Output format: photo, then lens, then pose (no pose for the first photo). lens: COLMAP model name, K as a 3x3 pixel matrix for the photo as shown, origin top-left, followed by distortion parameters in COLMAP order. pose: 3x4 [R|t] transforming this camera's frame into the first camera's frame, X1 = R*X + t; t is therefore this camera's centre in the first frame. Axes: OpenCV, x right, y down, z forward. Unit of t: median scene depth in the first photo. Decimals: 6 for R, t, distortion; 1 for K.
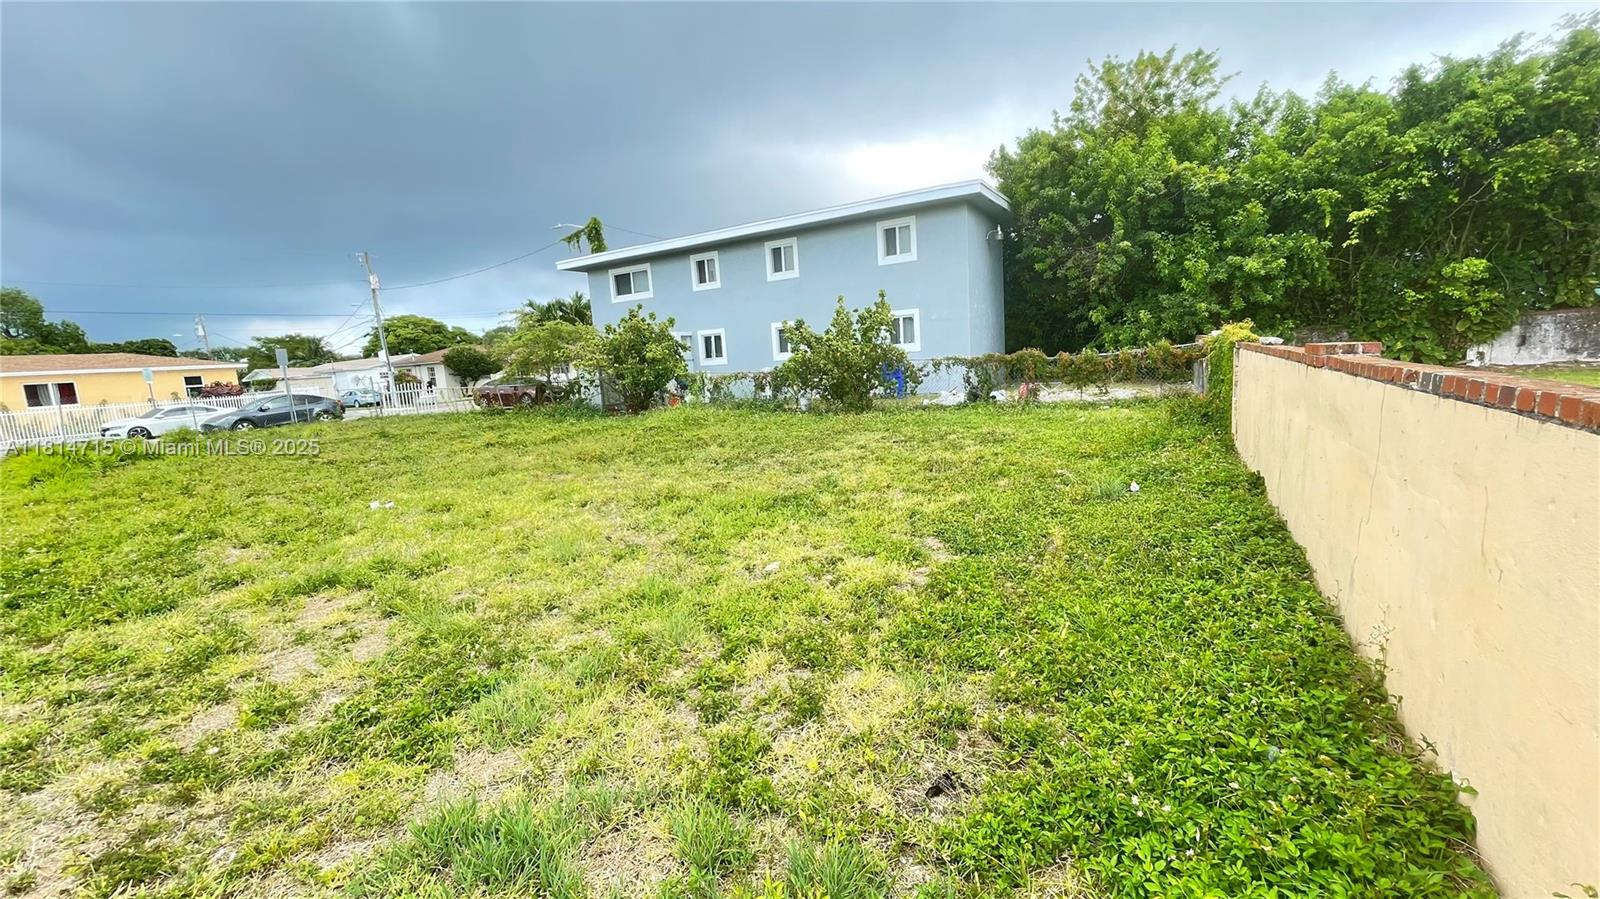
lens RADIAL K [[651.6, 0, 806.0], [0, 651.6, 452.8], [0, 0, 1]] dist [-0.009317, 0.000191]
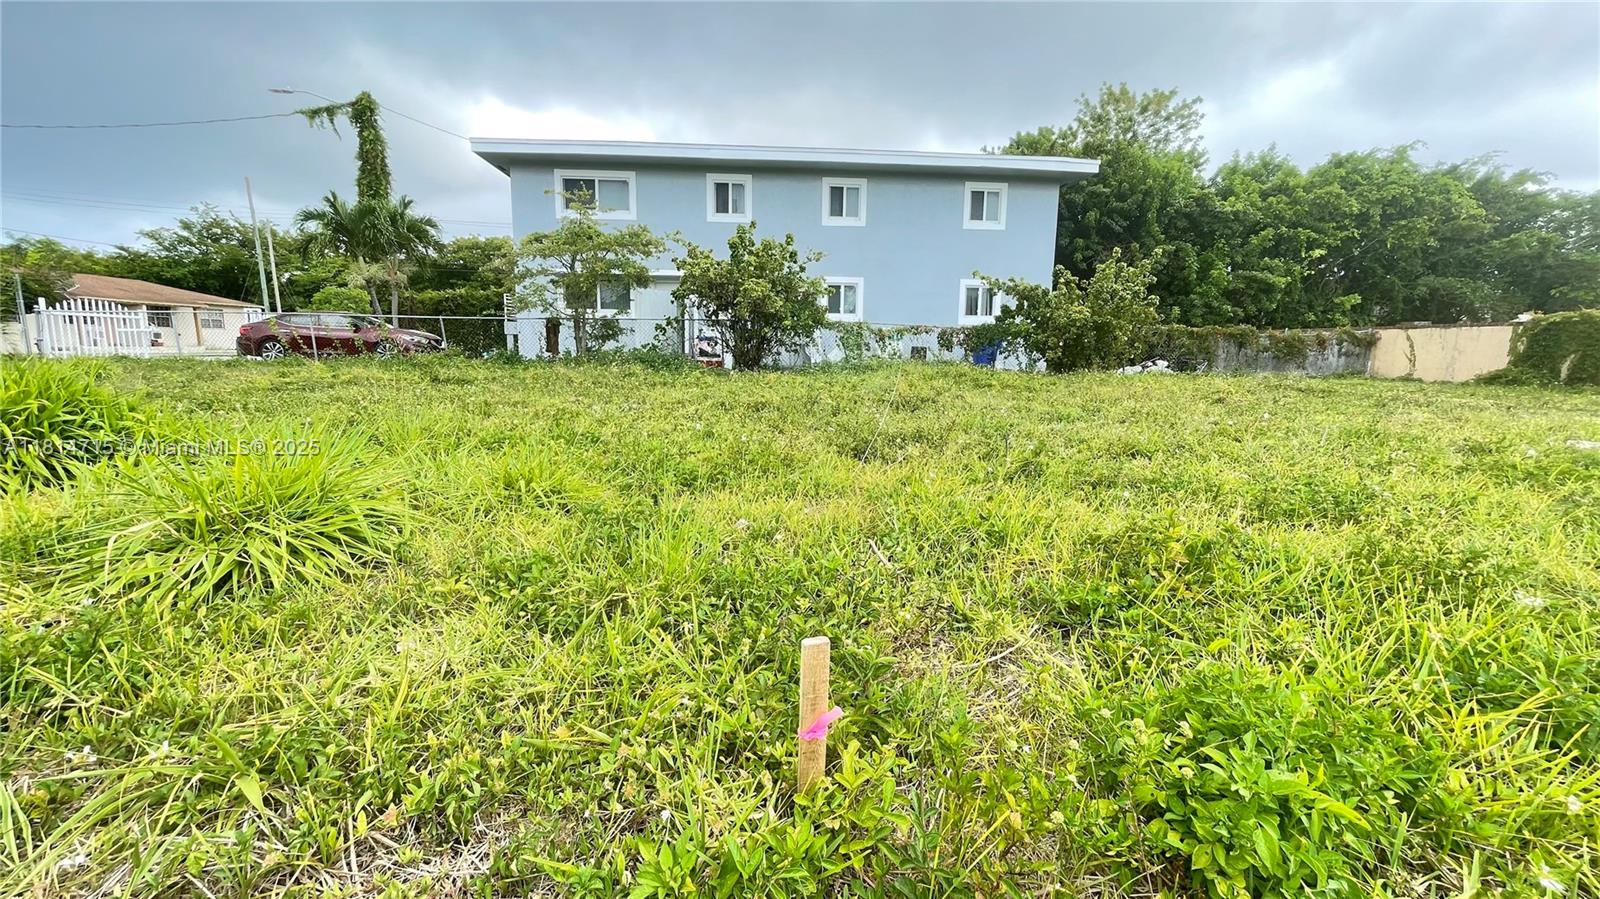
lens RADIAL K [[625.9, 0, 797.6], [0, 625.9, 451.2], [0, 0, 1]] dist [-0.007999, 0.000724]
pose [[0.823612, -0.018903, 0.566838, -0.583726], [0.016053, 0.999821, 0.010018, 0.019142], [-0.566926, 0.000849, 0.823768, 0.383316]]
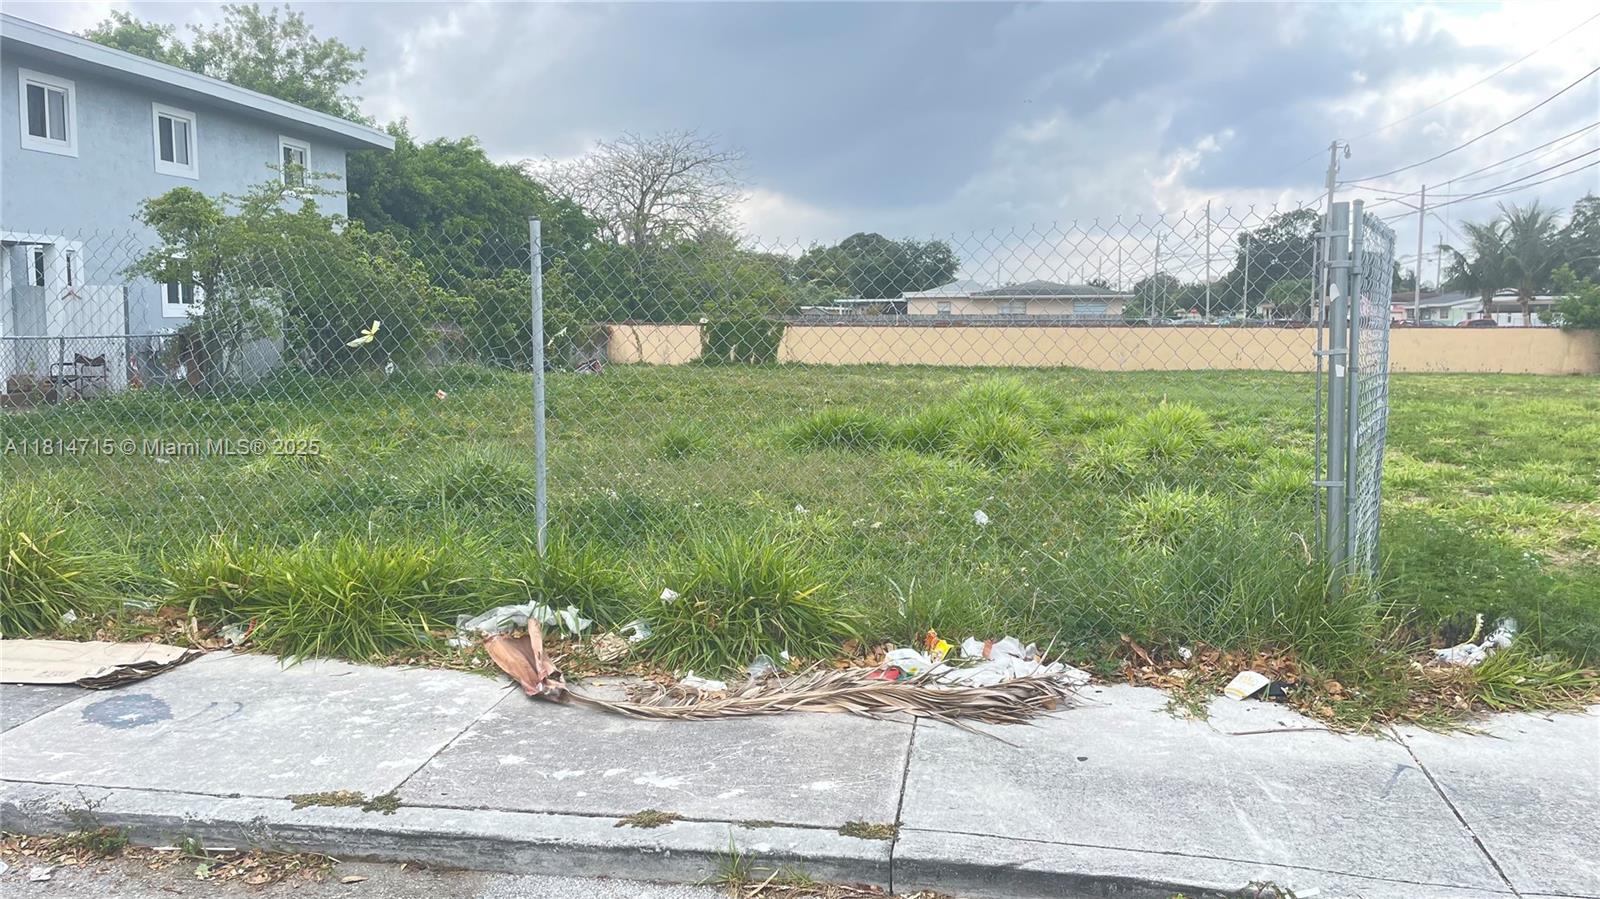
lens RADIAL K [[1162.4, 0, 800.0], [0, 1162.4, 449.5], [0, 0, 1]] dist [0.084843, -0.101081]
pose [[-0.354917, -0.040881, 0.934004, -1.285238], [0.152395, 0.983151, 0.100942, -0.054730], [-0.922393, 0.178164, -0.342707, 0.946452]]
